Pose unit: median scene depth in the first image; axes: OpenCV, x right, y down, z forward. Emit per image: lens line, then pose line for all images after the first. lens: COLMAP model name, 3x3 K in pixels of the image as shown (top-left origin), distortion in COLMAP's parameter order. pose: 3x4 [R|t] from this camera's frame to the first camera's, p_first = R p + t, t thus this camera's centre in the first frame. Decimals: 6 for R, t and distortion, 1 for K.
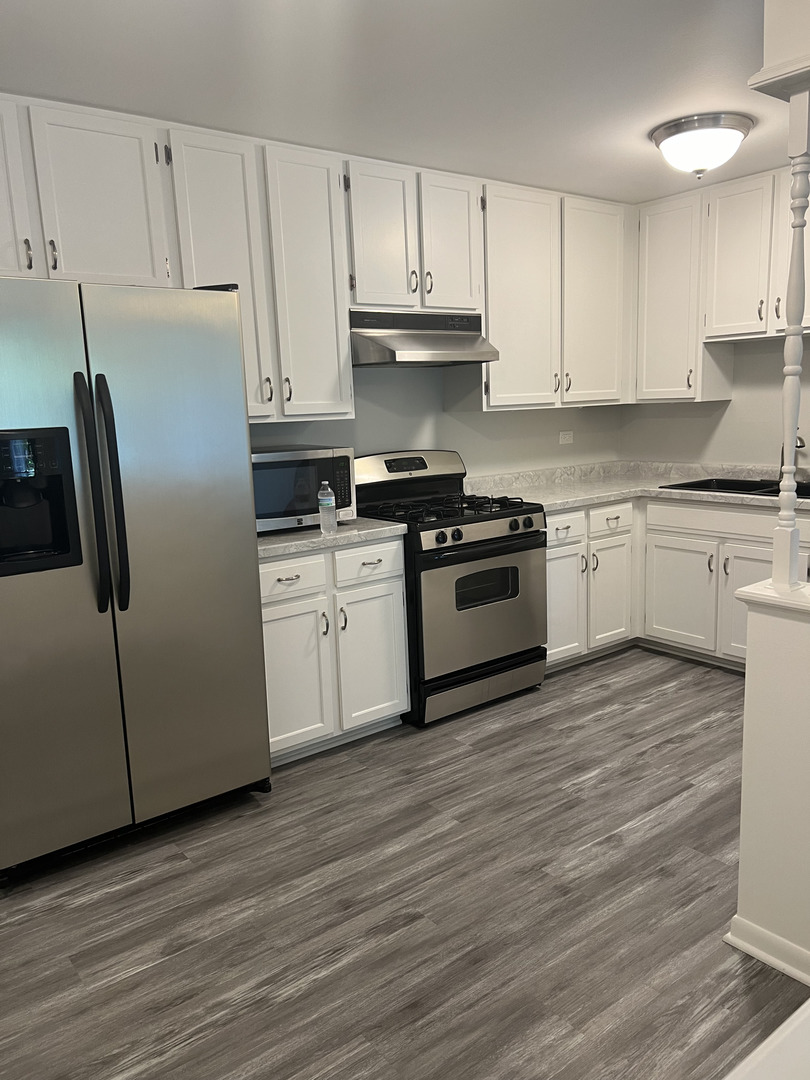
lens RADIAL K [[813.8, 0, 408.4], [0, 813.8, 538.7], [0, 0, 1]] dist [0.026141, -0.030180]
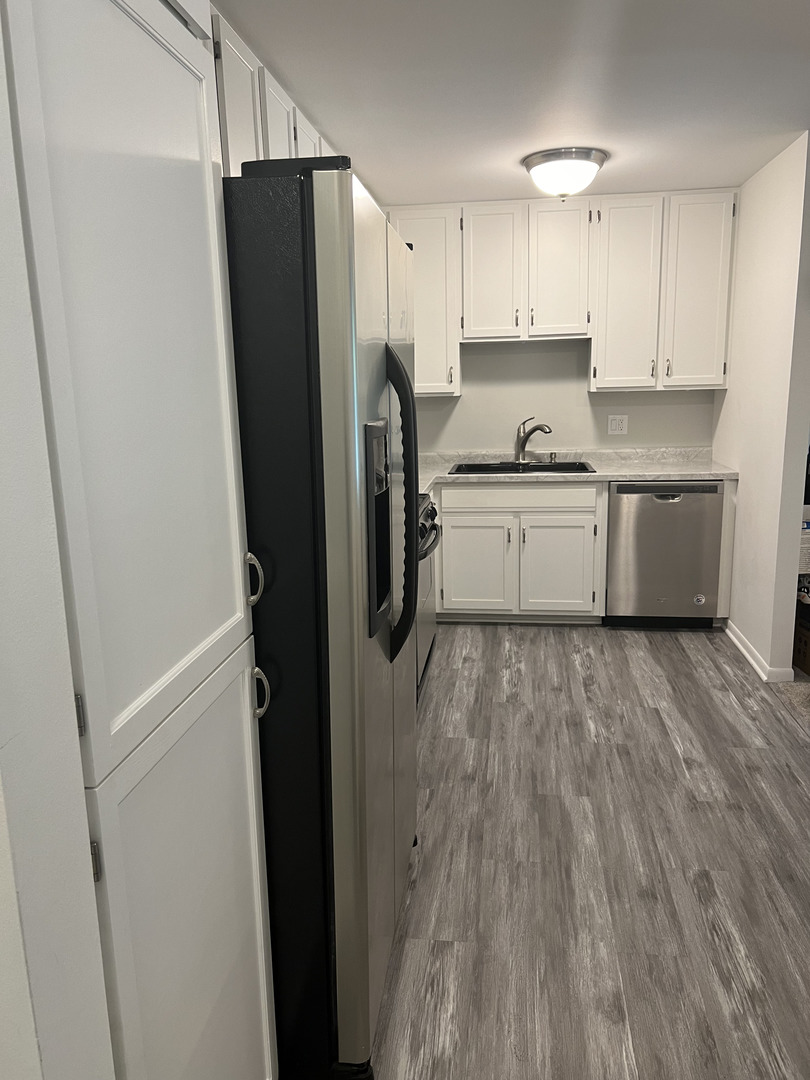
lens RADIAL K [[813.8, 0, 396.3], [0, 813.8, 547.1], [0, 0, 1]] dist [0.026141, -0.030180]
pose [[0.714270, -0.126700, 0.688306, -0.699434], [0.117862, 0.991207, 0.060149, -0.053784], [-0.689875, 0.038162, 0.722922, 0.354297]]
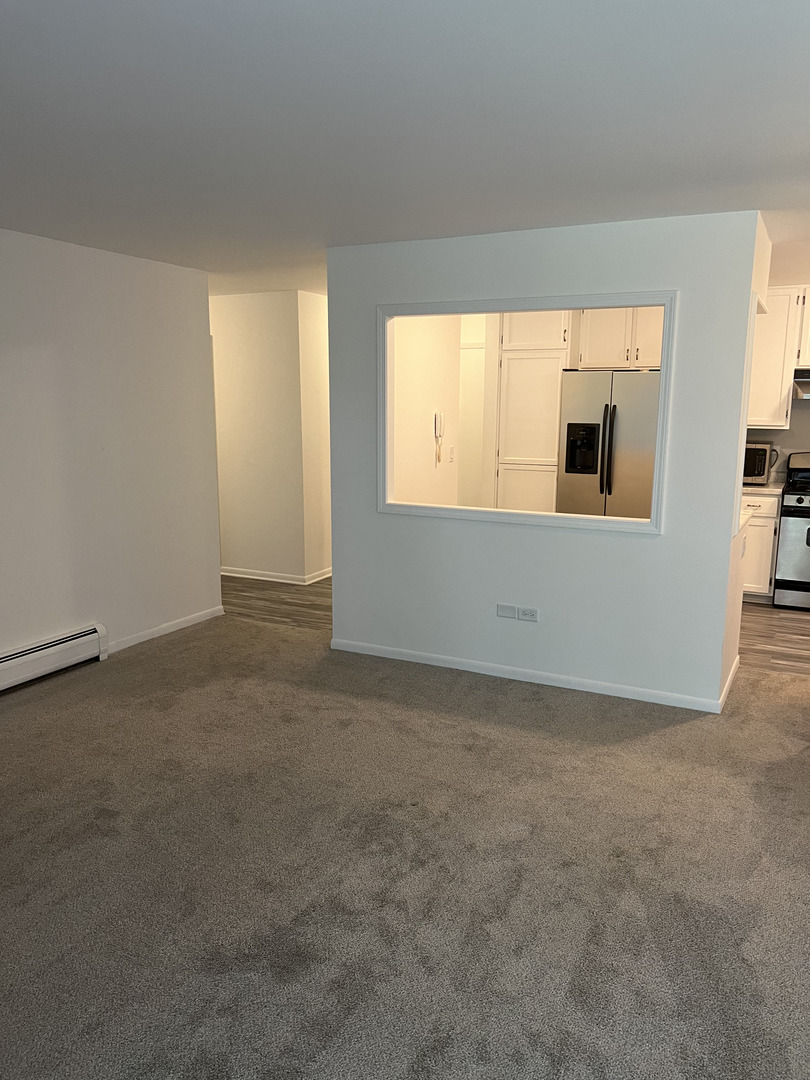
lens RADIAL K [[813.8, 0, 407.3], [0, 813.8, 540.2], [0, 0, 1]] dist [0.026141, -0.030180]
pose [[0.419396, 0.198811, -0.885766, 1.375424], [-0.177338, 0.974868, 0.134844, -0.006112], [0.890314, 0.100527, 0.444113, -0.575035]]
